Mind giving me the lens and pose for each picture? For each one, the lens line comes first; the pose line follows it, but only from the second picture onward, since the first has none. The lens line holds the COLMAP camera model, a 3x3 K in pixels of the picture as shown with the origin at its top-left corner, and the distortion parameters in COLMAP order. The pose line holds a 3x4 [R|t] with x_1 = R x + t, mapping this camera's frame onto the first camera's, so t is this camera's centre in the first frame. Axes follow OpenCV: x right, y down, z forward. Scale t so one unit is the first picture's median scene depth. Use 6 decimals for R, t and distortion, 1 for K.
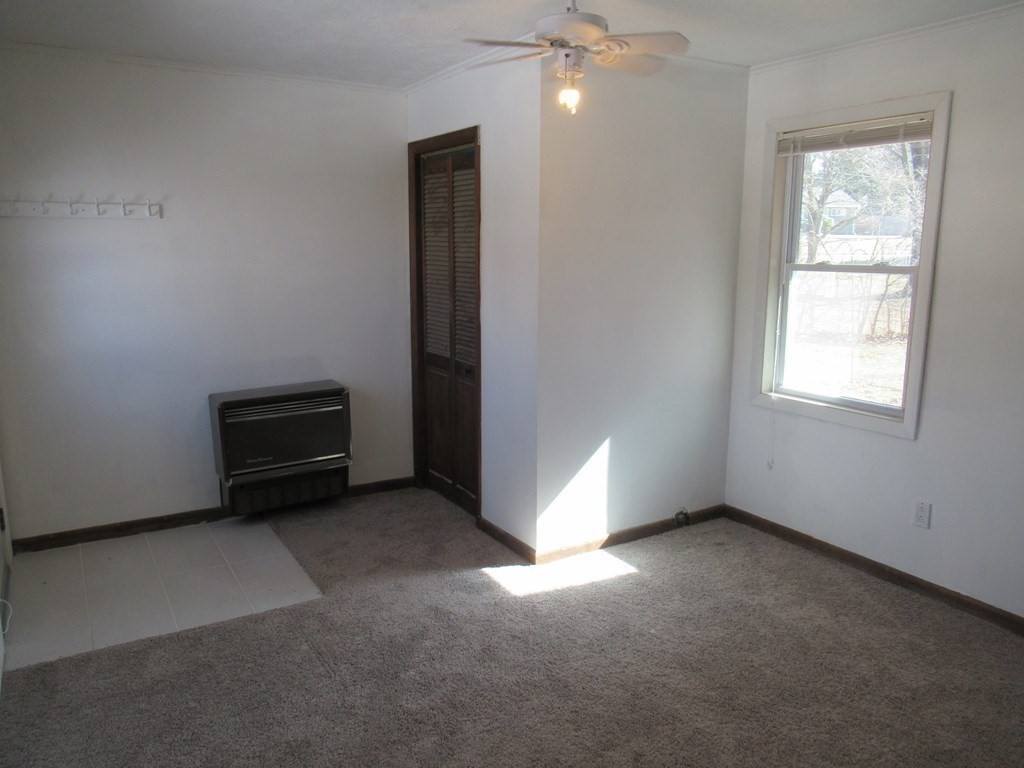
lens RADIAL K [[756.5, 0, 513.0], [0, 756.5, 382.7], [0, 0, 1]] dist [-0.011874, 0.001289]
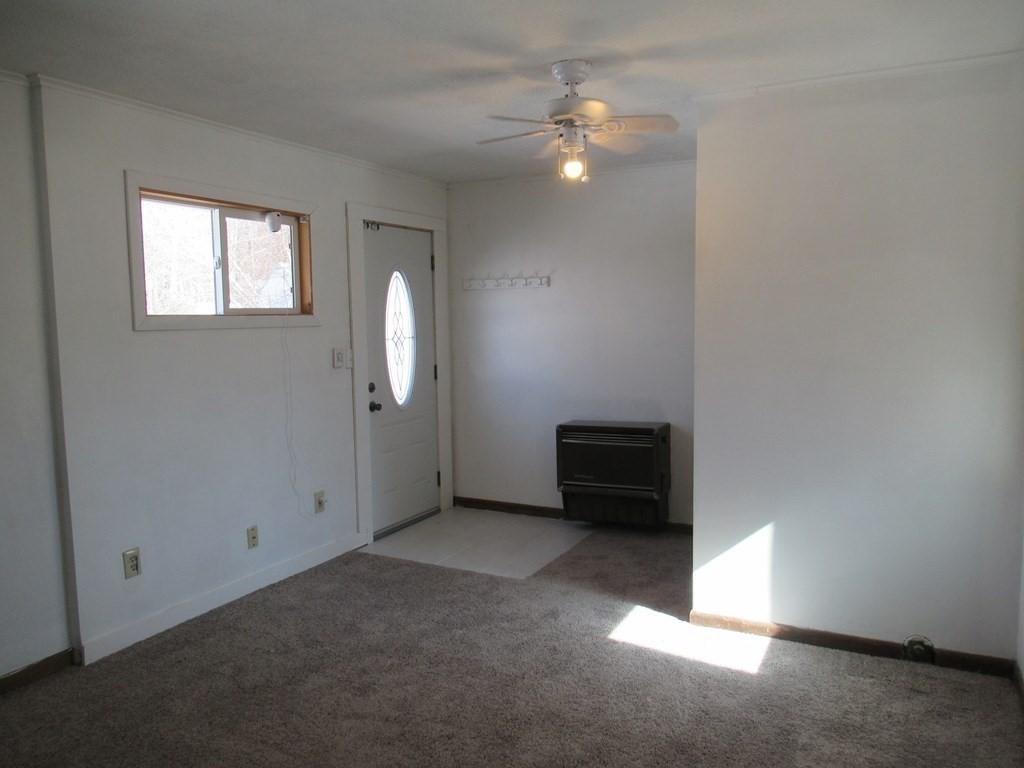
lens RADIAL K [[756.5, 0, 515.4], [0, 756.5, 385.5], [0, 0, 1]] dist [-0.011874, 0.001289]
pose [[0.525508, 0.069381, -0.847955, 0.695833], [-0.139682, 0.990181, -0.005548, -0.024877], [0.839244, 0.121360, 0.530039, 0.248888]]
